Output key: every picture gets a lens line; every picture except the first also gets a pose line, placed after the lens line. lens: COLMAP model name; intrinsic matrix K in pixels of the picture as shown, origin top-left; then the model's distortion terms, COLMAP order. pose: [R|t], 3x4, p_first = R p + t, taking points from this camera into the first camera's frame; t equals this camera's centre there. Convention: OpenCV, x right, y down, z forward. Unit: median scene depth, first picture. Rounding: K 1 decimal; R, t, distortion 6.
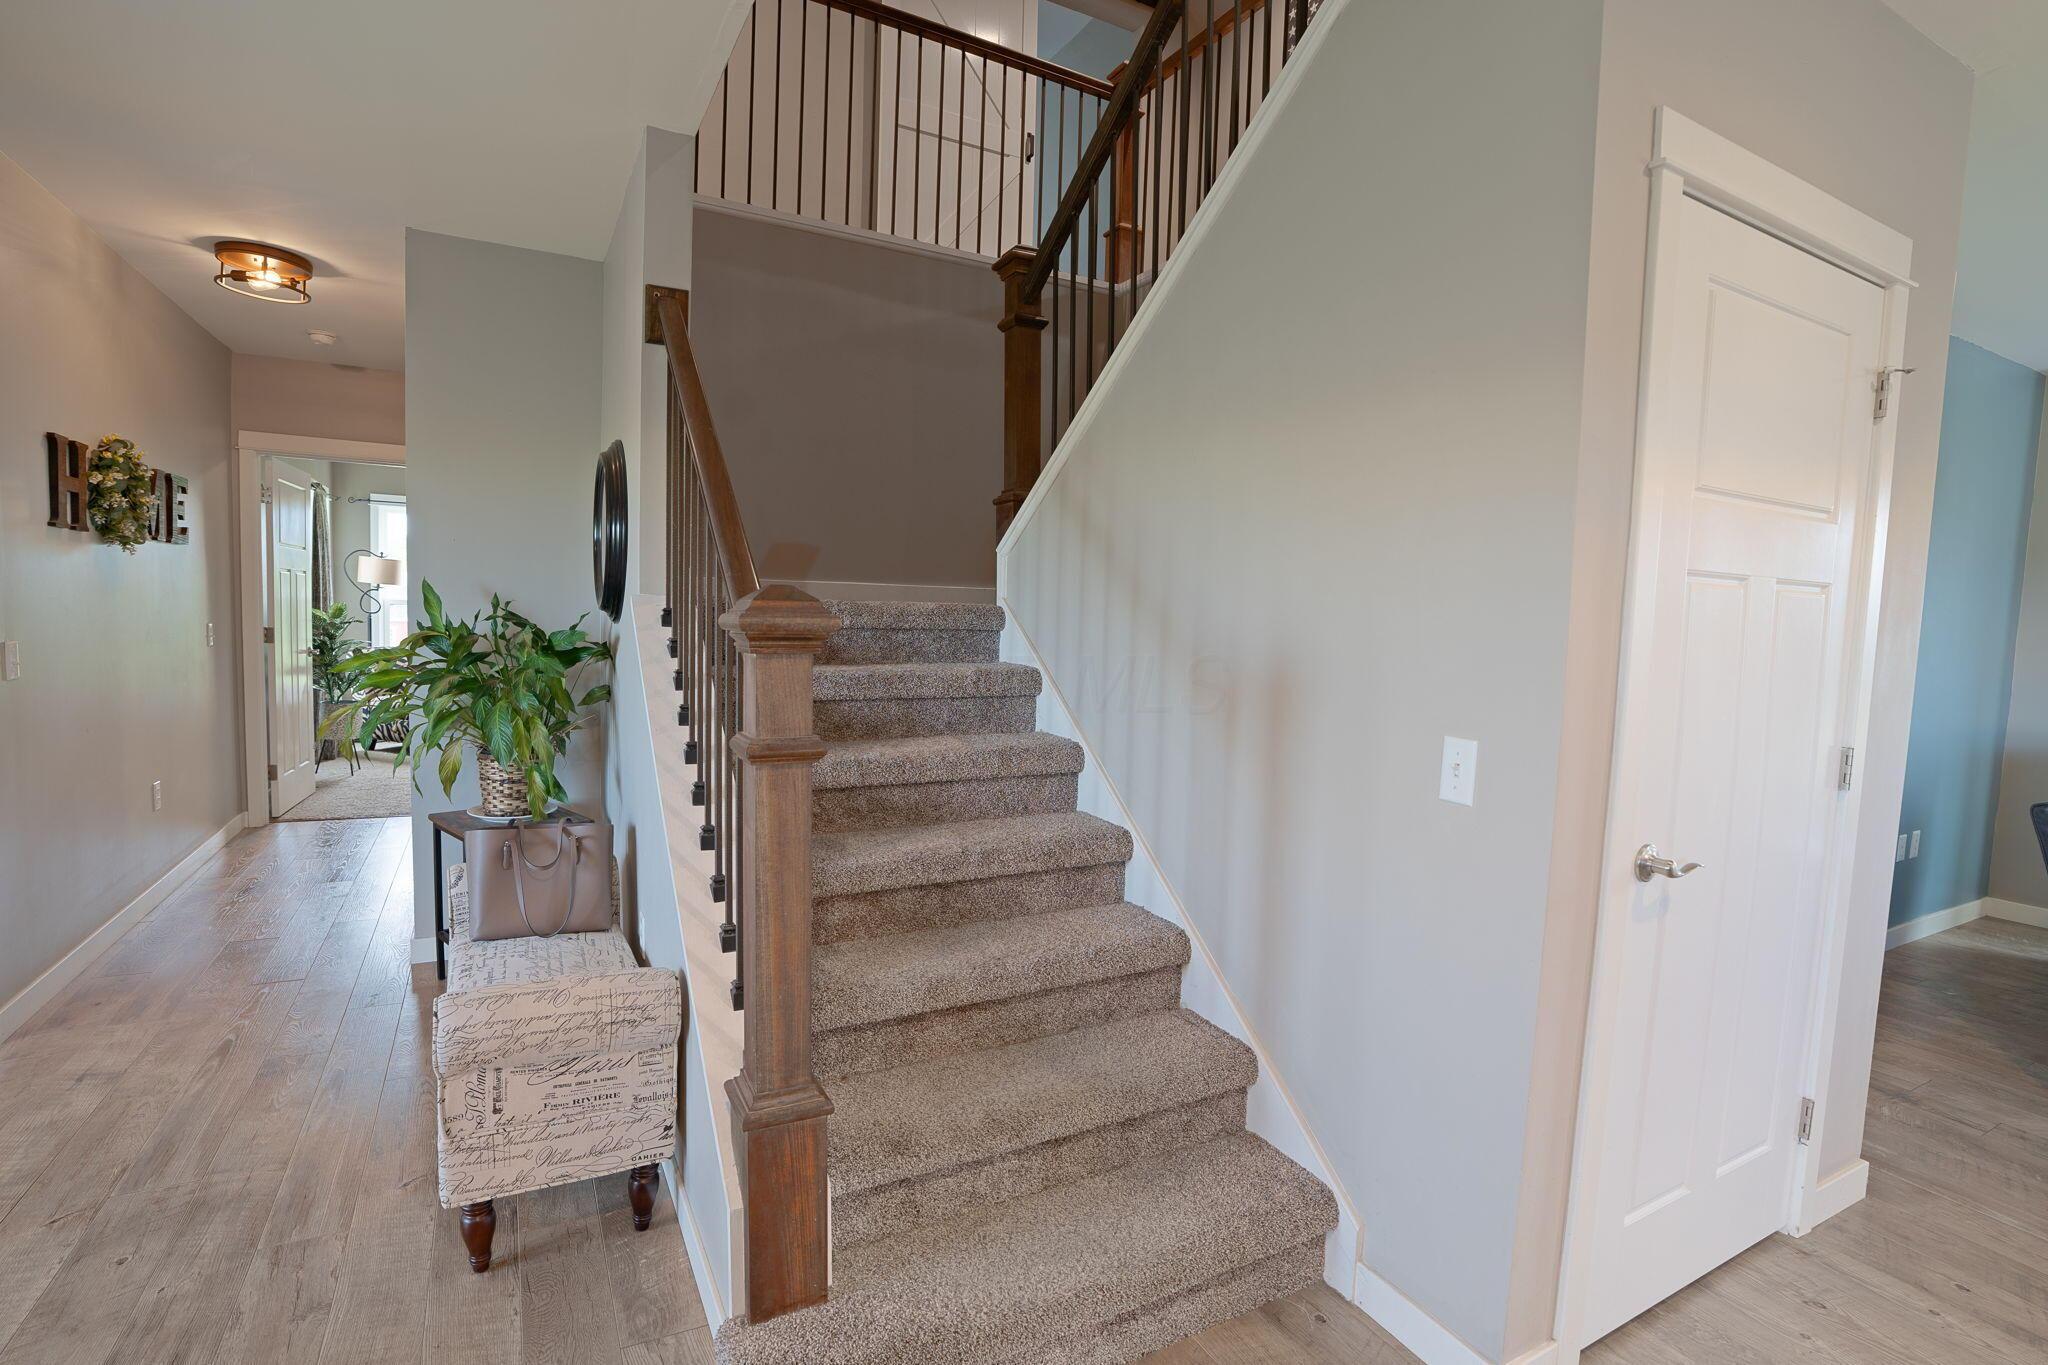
lens RADIAL K [[952.6, 0, 1028.8], [0, 952.6, 675.1], [0, 0, 1]] dist [-0.021454, 0.000147]
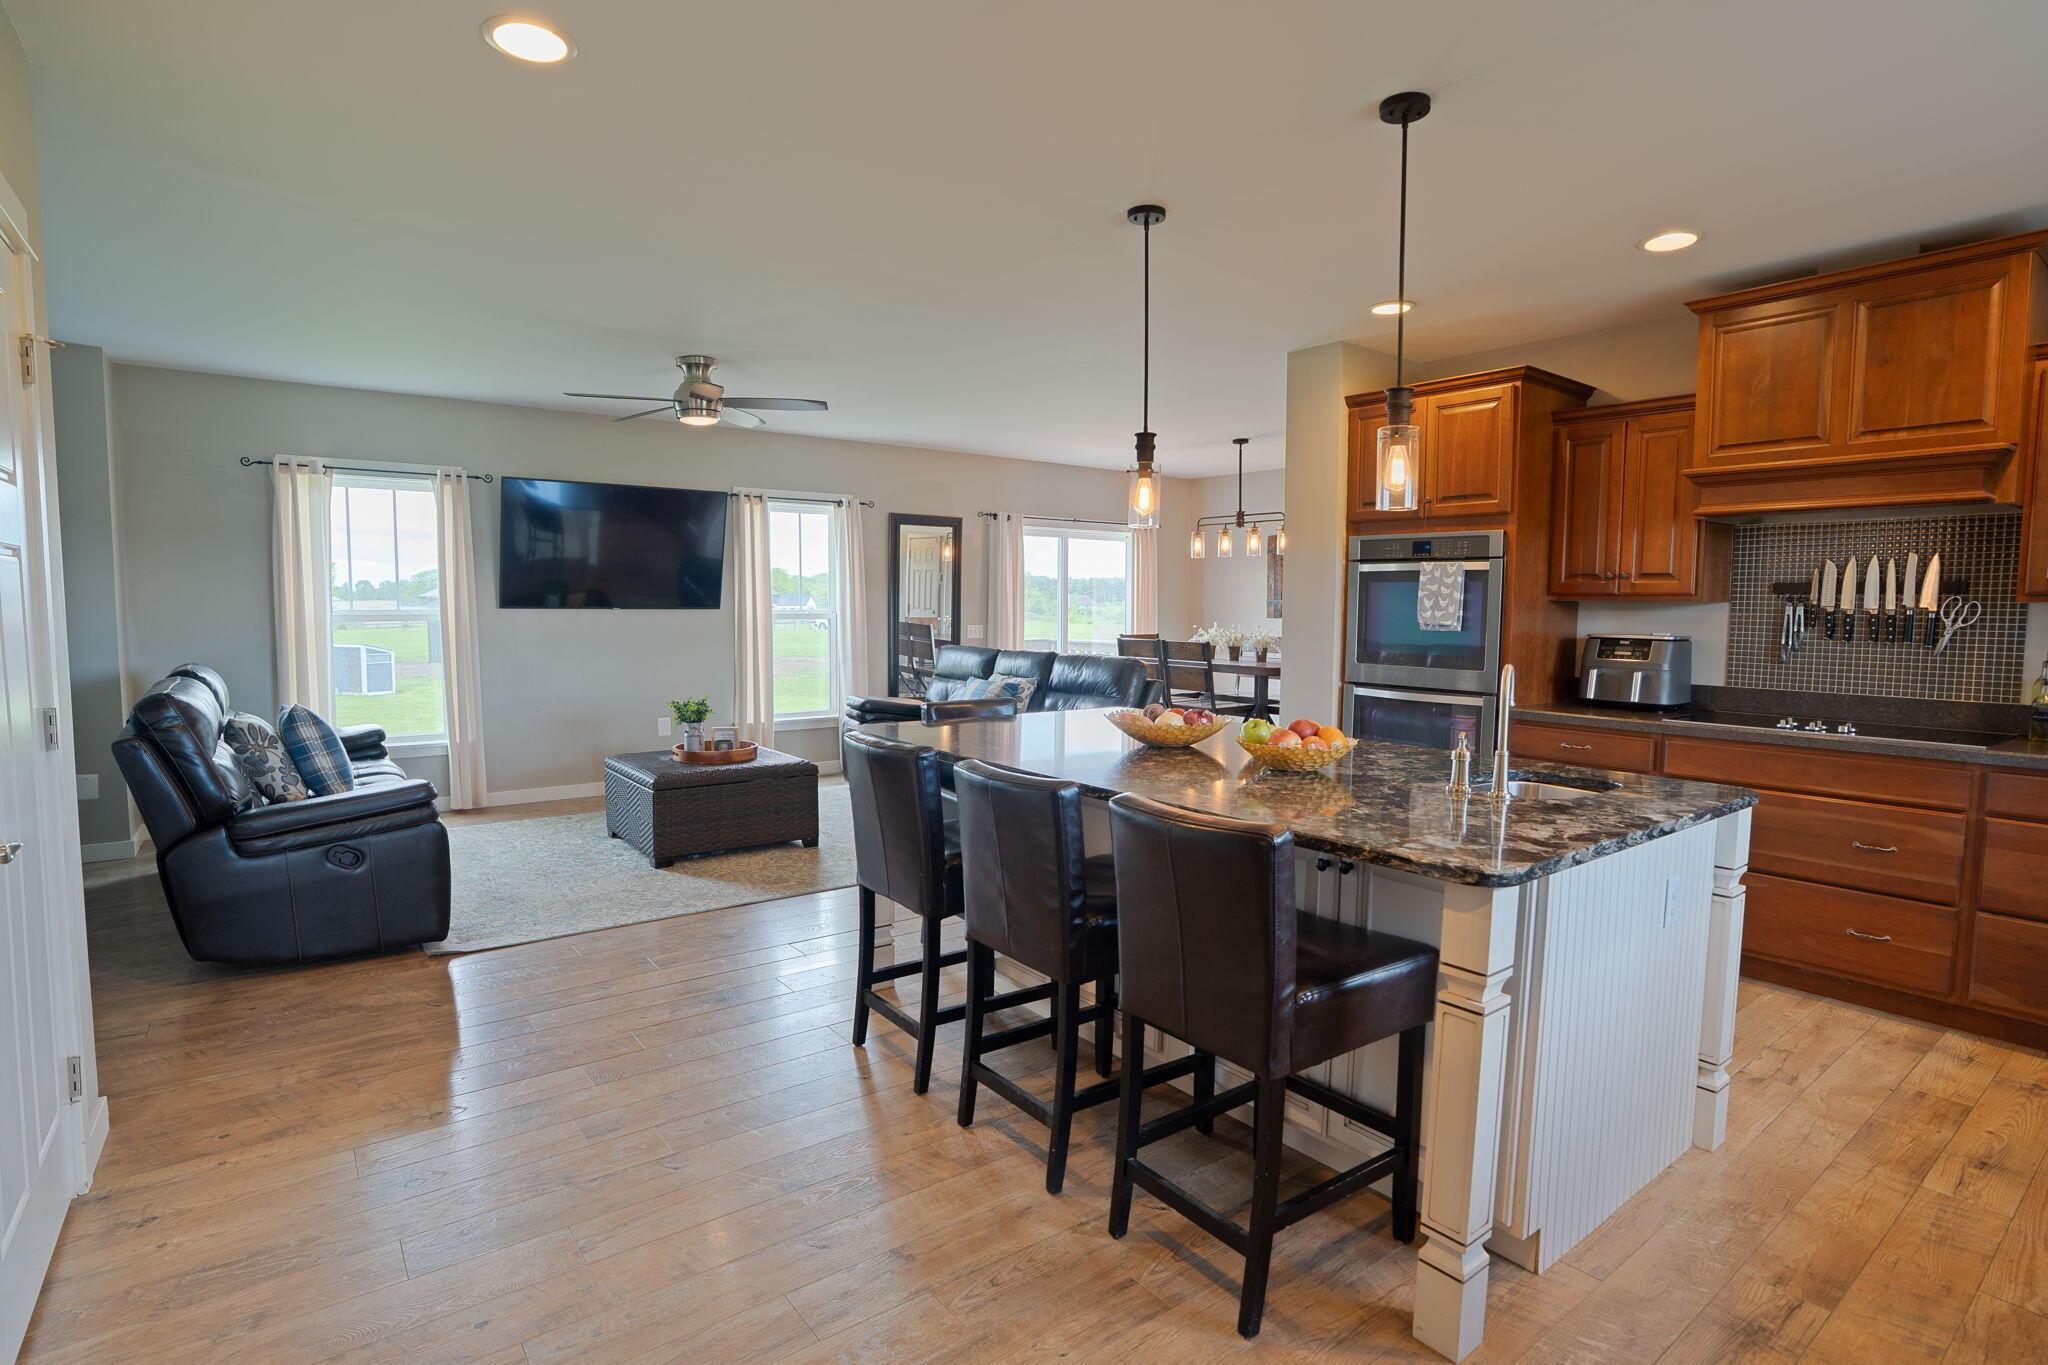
lens RADIAL K [[1014.3, 0, 986.3], [0, 1014.3, 678.6], [0, 0, 1]] dist [-0.020827, 0.027320]
pose [[-0.113052, -0.110309, 0.987447, -0.274998], [0.070031, 0.990462, 0.118663, -0.011940], [-0.991118, 0.082567, -0.104248, 0.084706]]
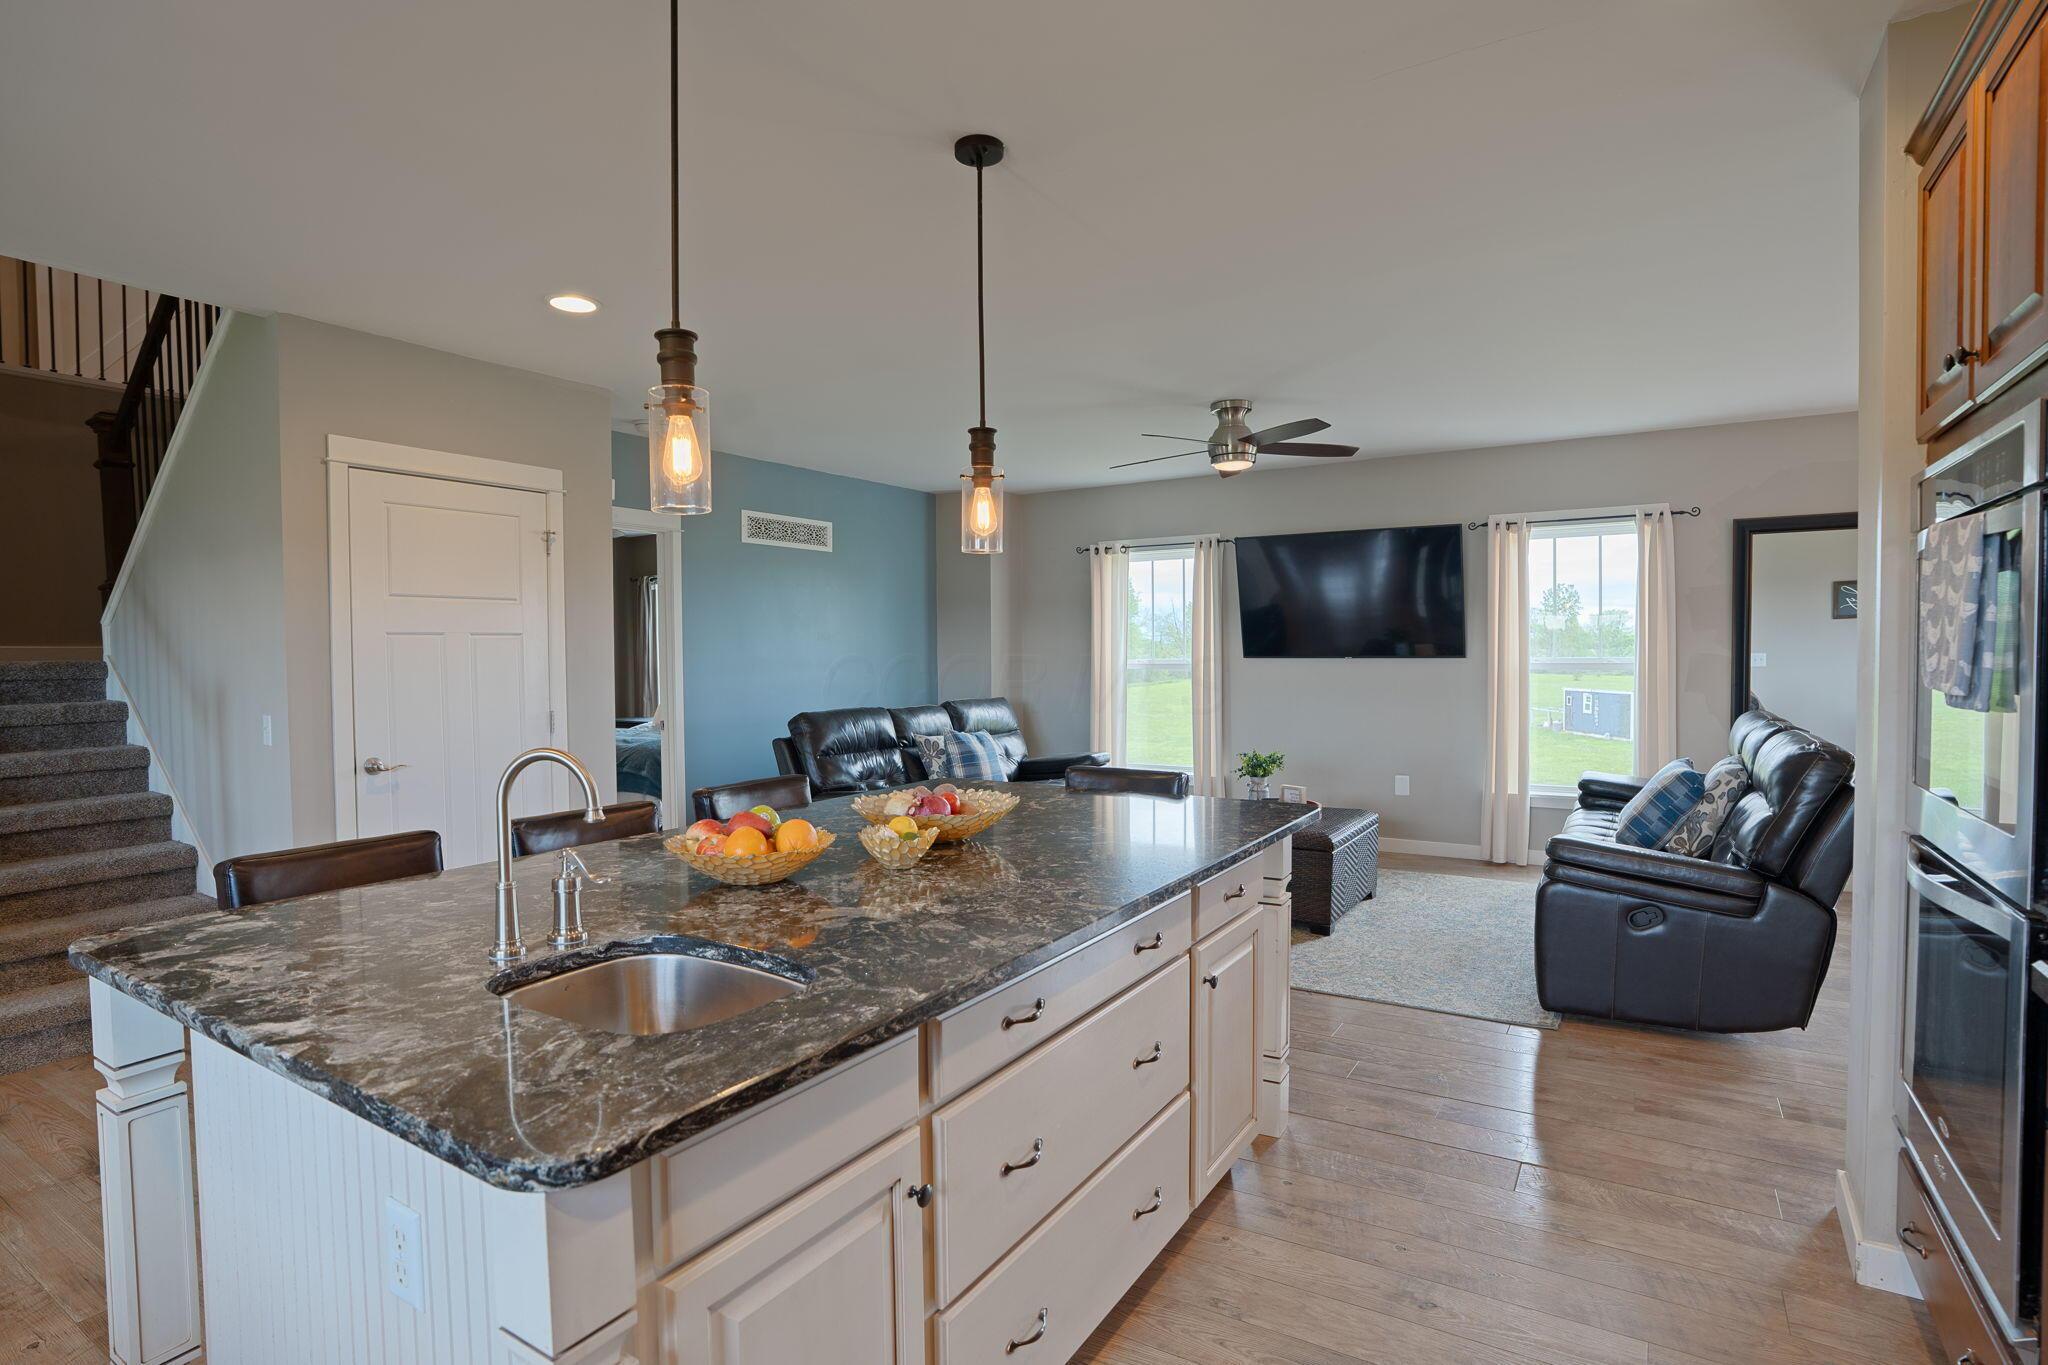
lens RADIAL K [[983.5, 0, 1024.0], [0, 983.5, 682.5], [0, 0, 1]] dist [-0.020986, 0.000123]
pose [[0.876713, -0.057755, 0.477534, 0.591364], [0.074430, 0.997097, -0.016054, 0.103530], [-0.475221, 0.049618, 0.878467, -1.120277]]
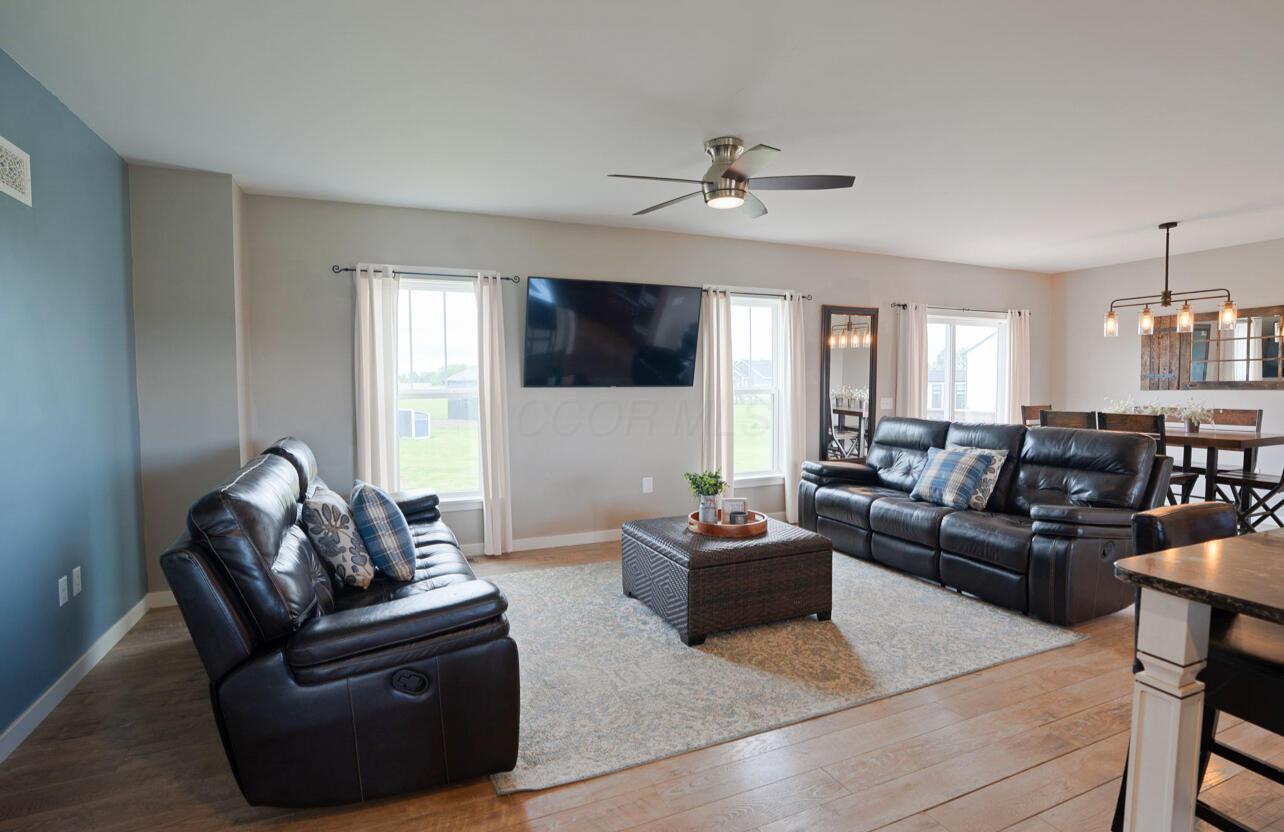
lens RADIAL K [[623.2, 0, 642.0], [0, 623.2, 416.0], [0, 0, 1]] dist [-0.002817, -0.000101]
pose [[0.083534, -0.089366, 0.992490, 0.575290], [0.087680, 0.992767, 0.082011, -0.008508], [-0.992640, 0.080171, 0.090765, 0.514081]]
